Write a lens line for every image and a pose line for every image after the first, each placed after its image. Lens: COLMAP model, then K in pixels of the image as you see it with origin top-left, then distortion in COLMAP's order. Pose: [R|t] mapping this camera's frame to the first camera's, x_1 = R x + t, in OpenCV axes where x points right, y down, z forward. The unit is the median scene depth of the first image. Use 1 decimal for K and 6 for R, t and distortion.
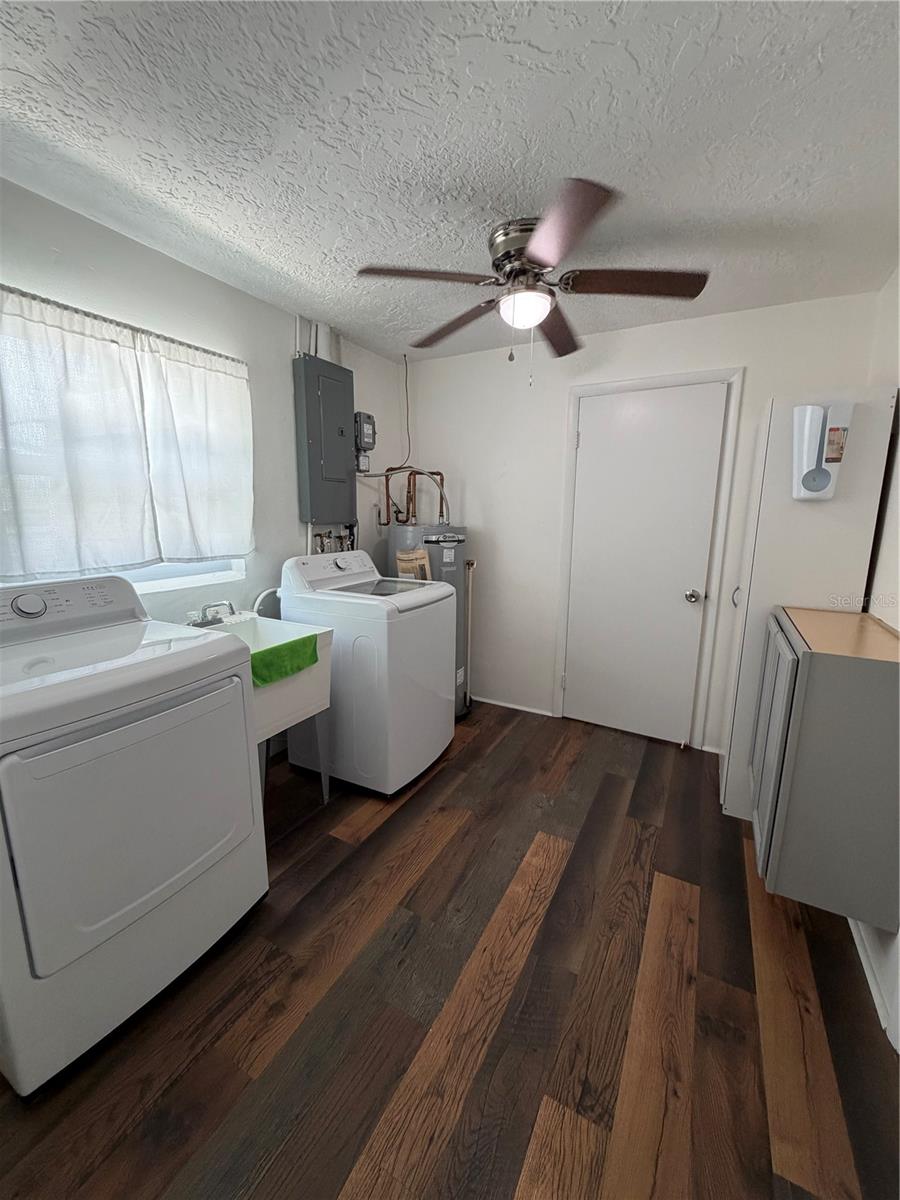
lens RADIAL K [[477.6, 0, 452.8], [0, 477.6, 597.7], [0, 0, 1]] dist [-0.005674, 0.001177]
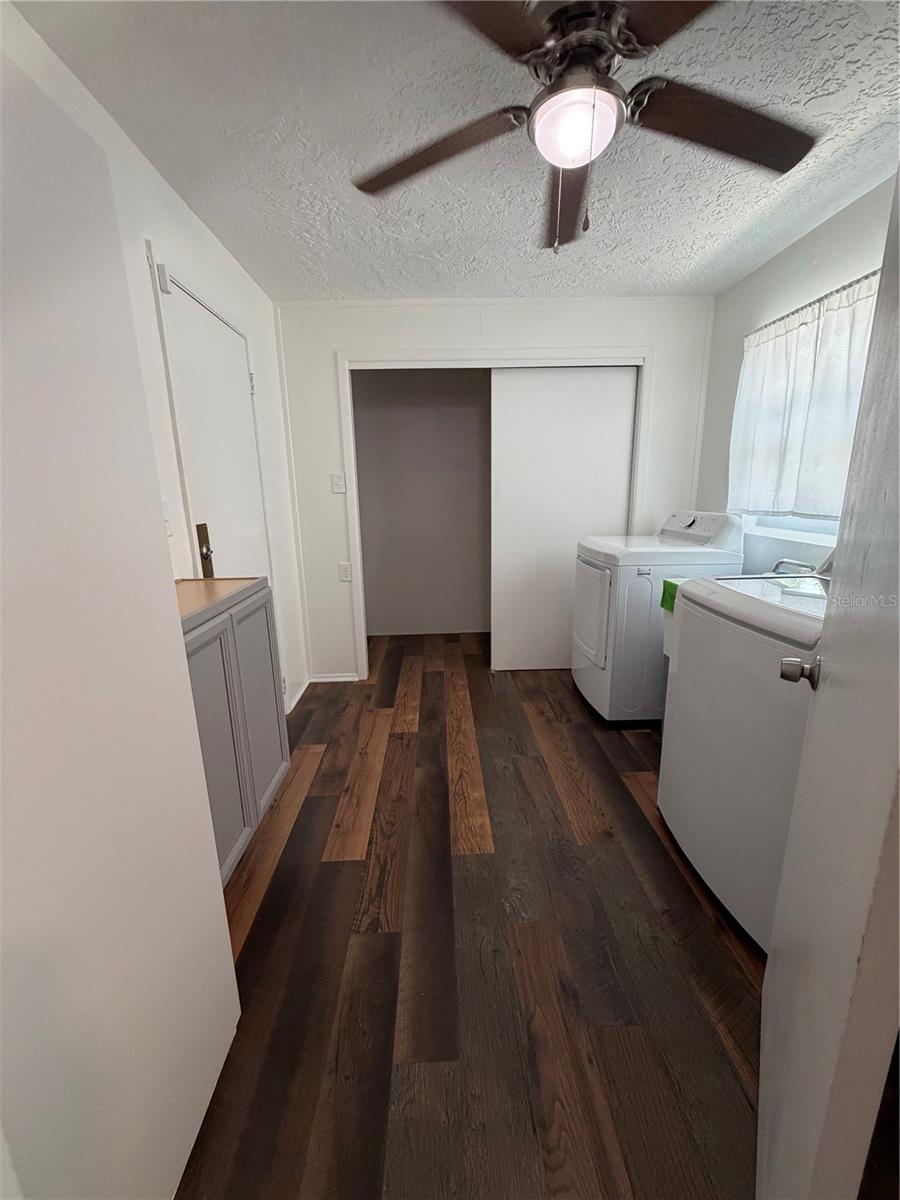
lens RADIAL K [[477.6, 0, 453.8], [0, 477.6, 598.7], [0, 0, 1]] dist [-0.005674, 0.001177]
pose [[-0.862925, 0.122051, -0.490371, 0.725254], [-0.081652, 0.923966, 0.373657, -0.277006], [0.498691, 0.362478, -0.787348, 1.773280]]
